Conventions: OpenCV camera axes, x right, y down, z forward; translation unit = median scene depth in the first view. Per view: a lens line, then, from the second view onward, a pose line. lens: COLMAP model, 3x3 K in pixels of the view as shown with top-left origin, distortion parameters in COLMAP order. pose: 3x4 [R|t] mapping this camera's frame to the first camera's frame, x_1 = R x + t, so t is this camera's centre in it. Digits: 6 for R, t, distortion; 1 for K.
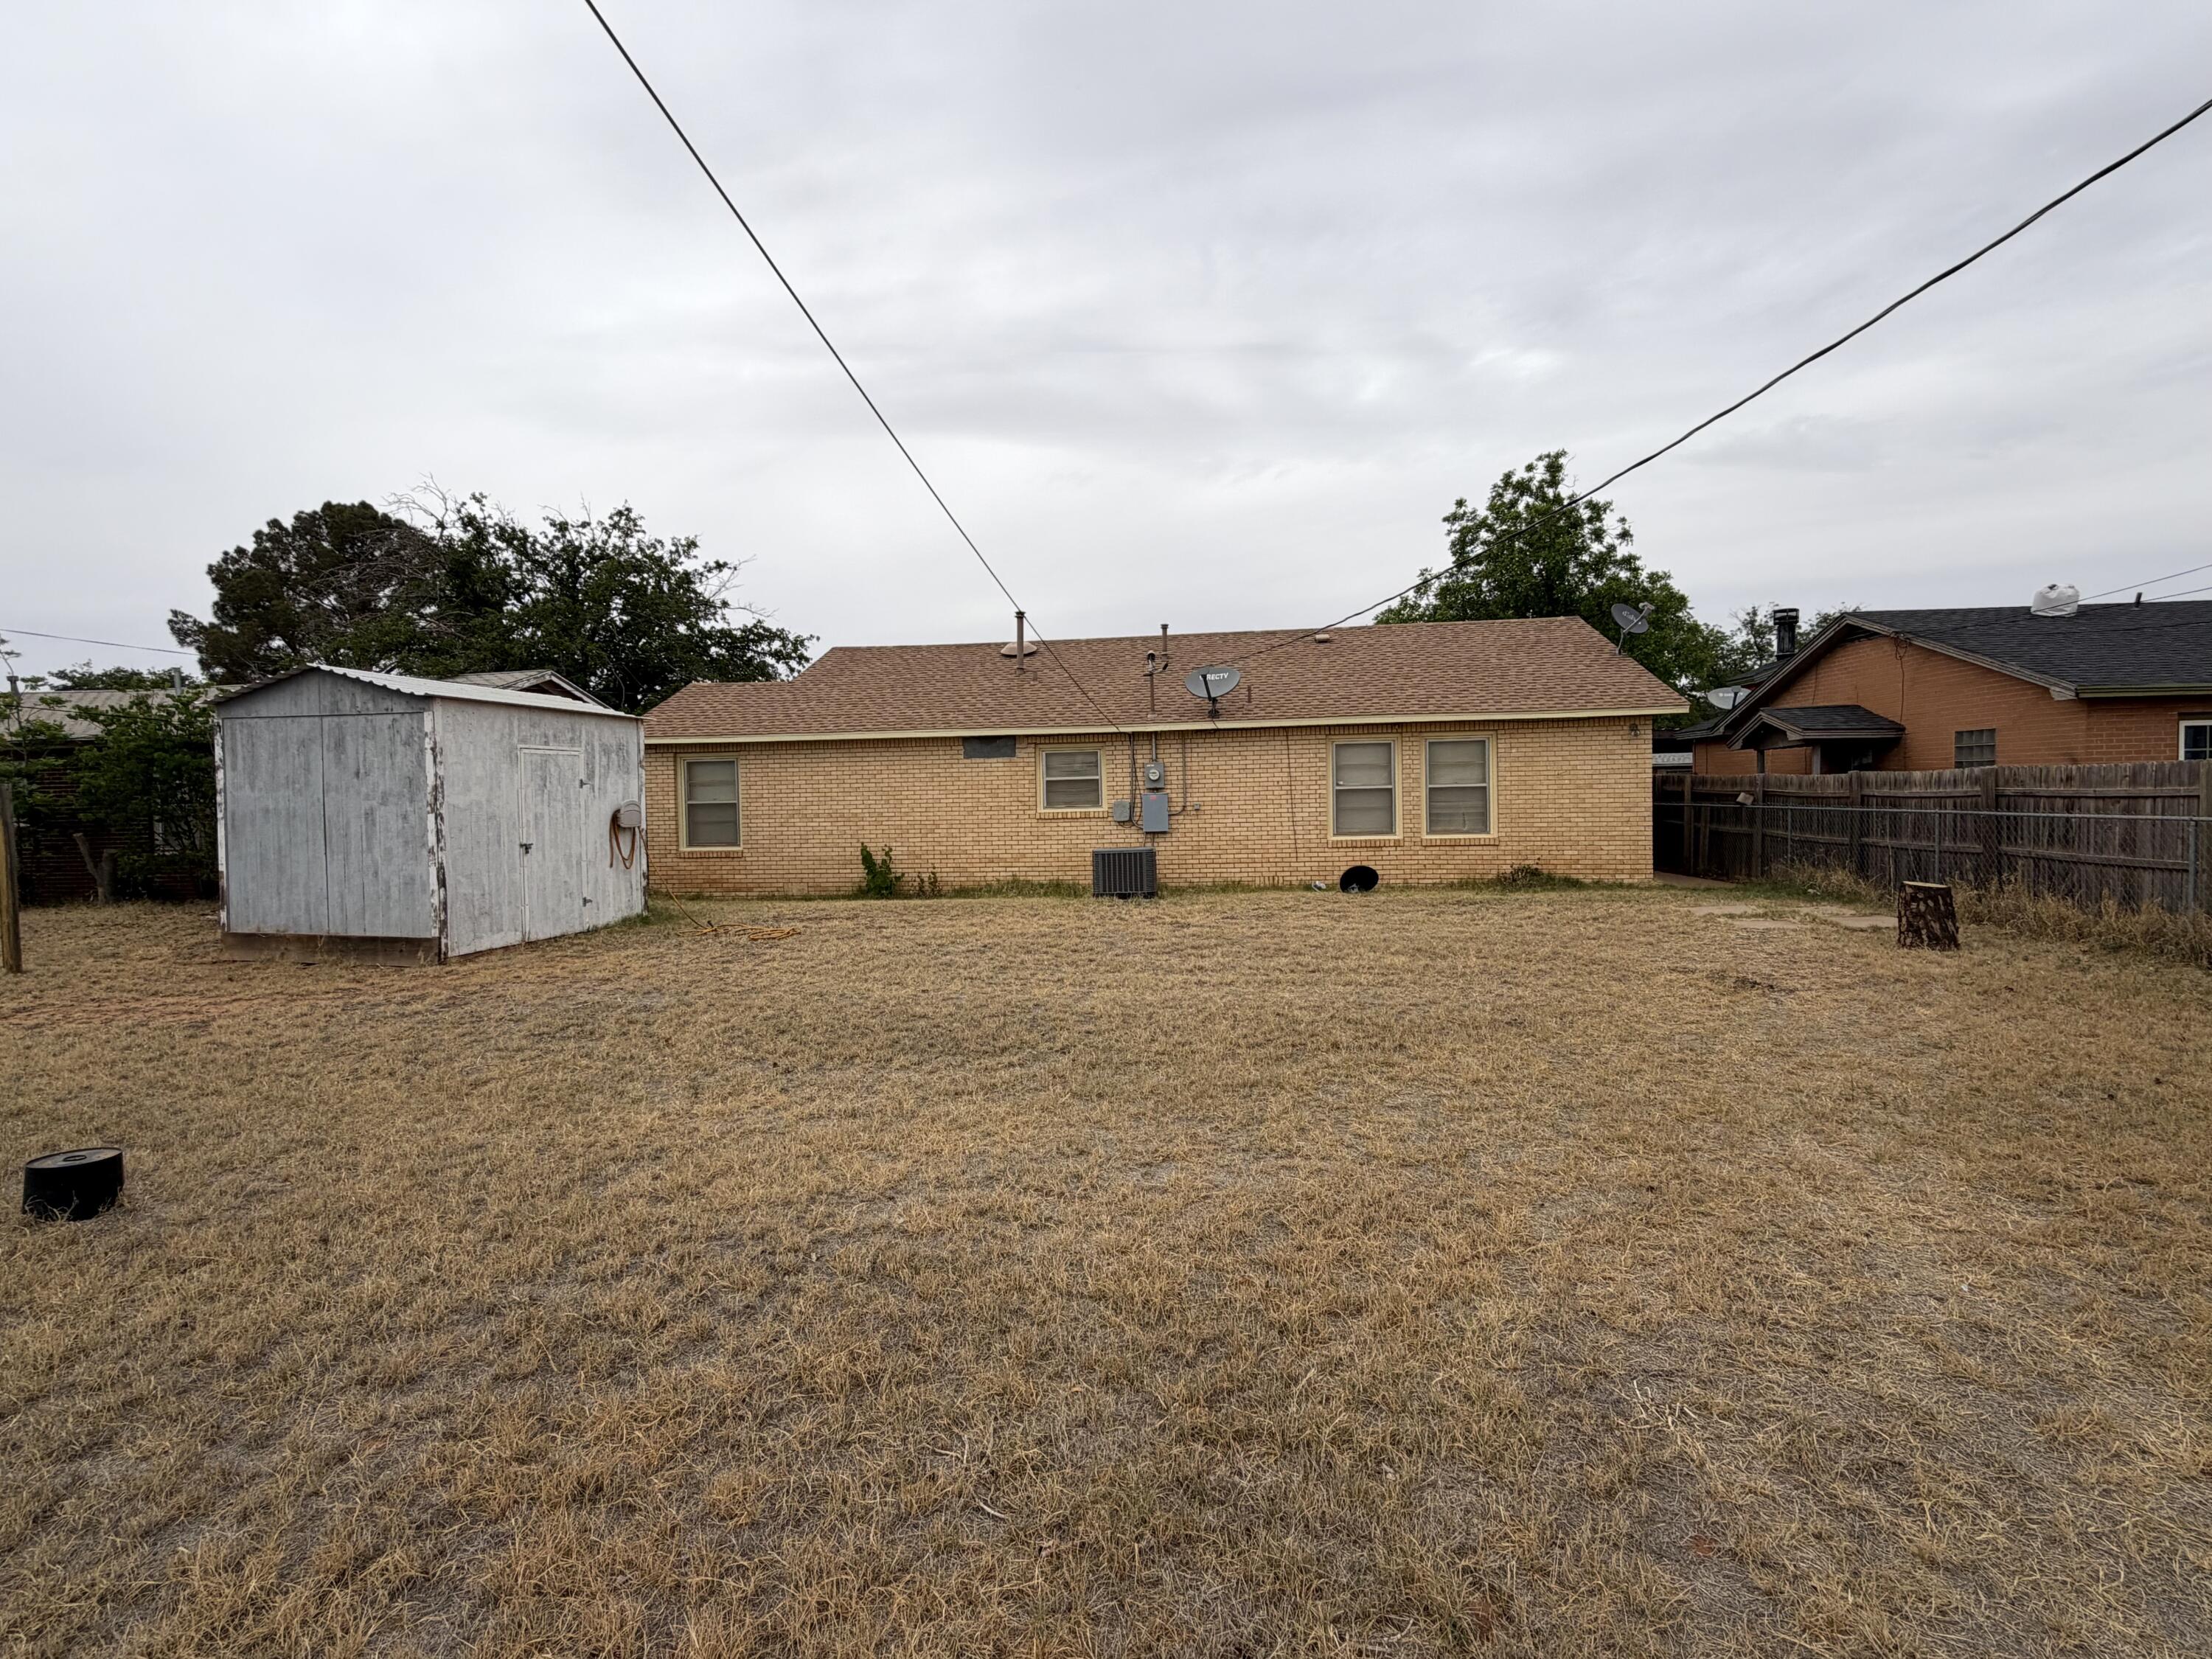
lens RADIAL K [[1044.5, 0, 1109.5], [0, 1044.5, 828.1], [0, 0, 1]] dist [-0.023051, 0.009599]
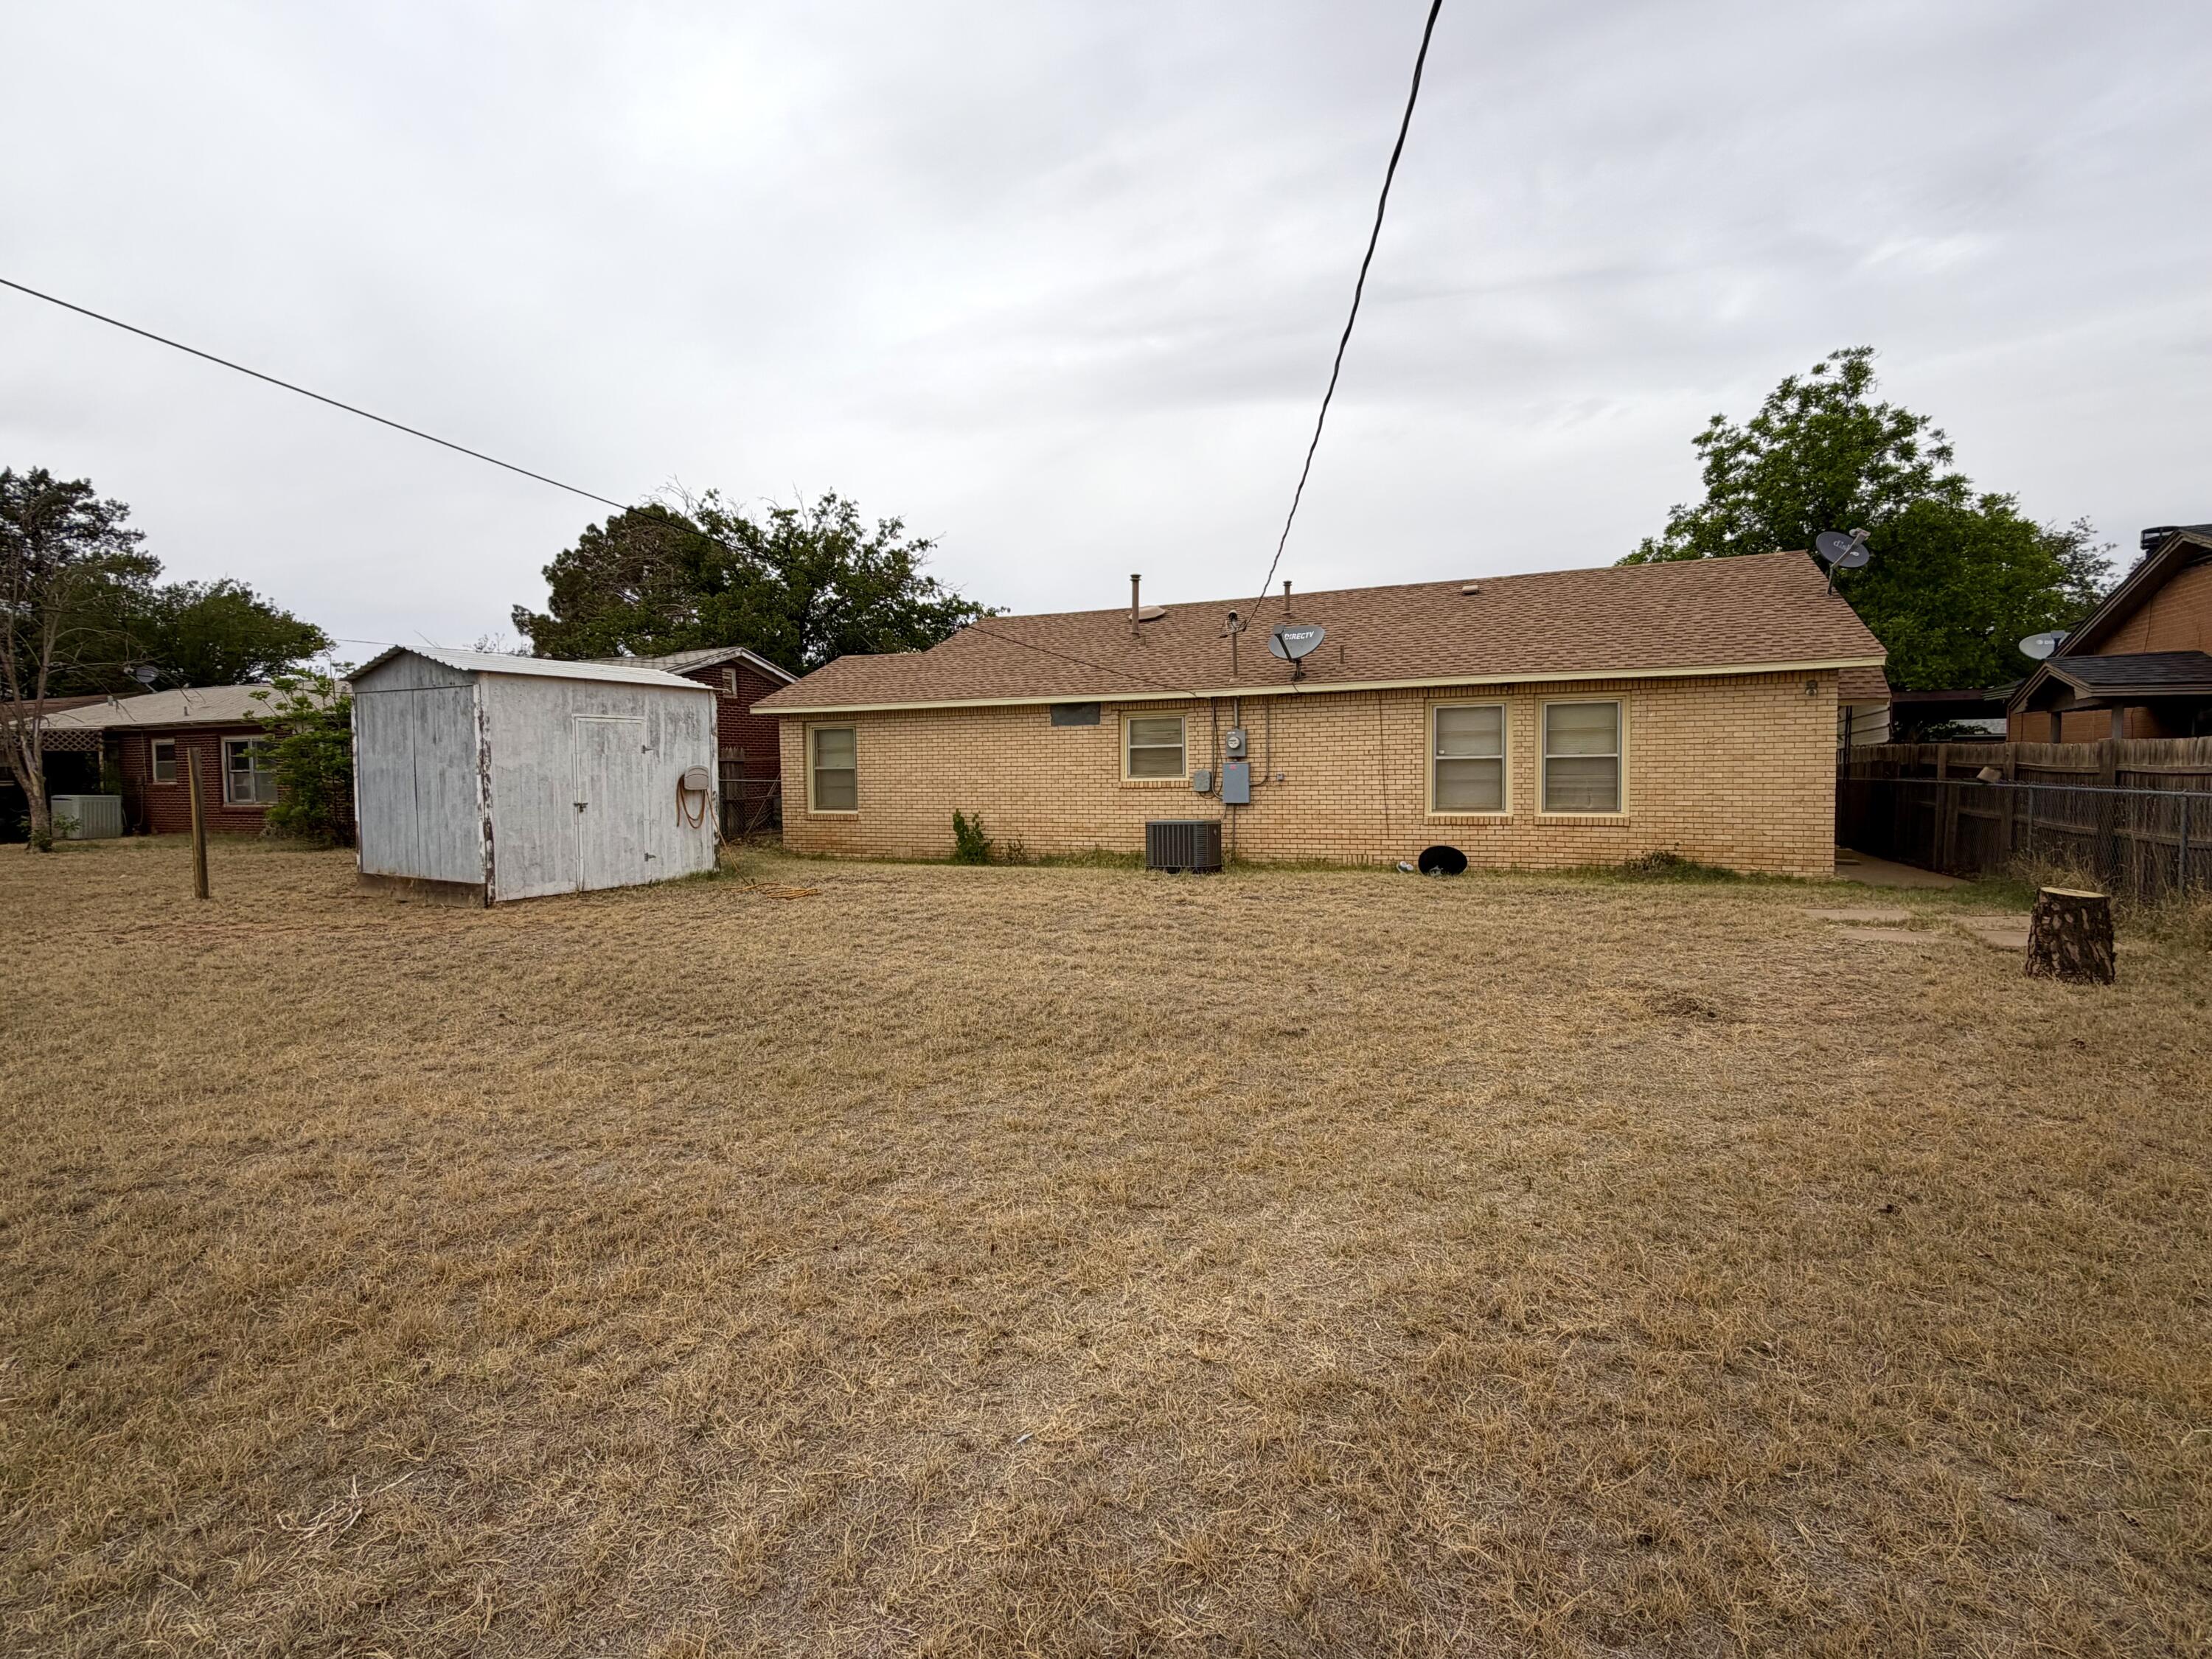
lens RADIAL K [[1044.5, 0, 1109.5], [0, 1044.5, 828.1], [0, 0, 1]] dist [-0.023051, 0.009599]
pose [[0.958371, 0.024693, -0.284457, 0.206365], [-0.016622, 0.999389, 0.030753, -0.001174], [0.285042, -0.024744, 0.958195, 0.066041]]
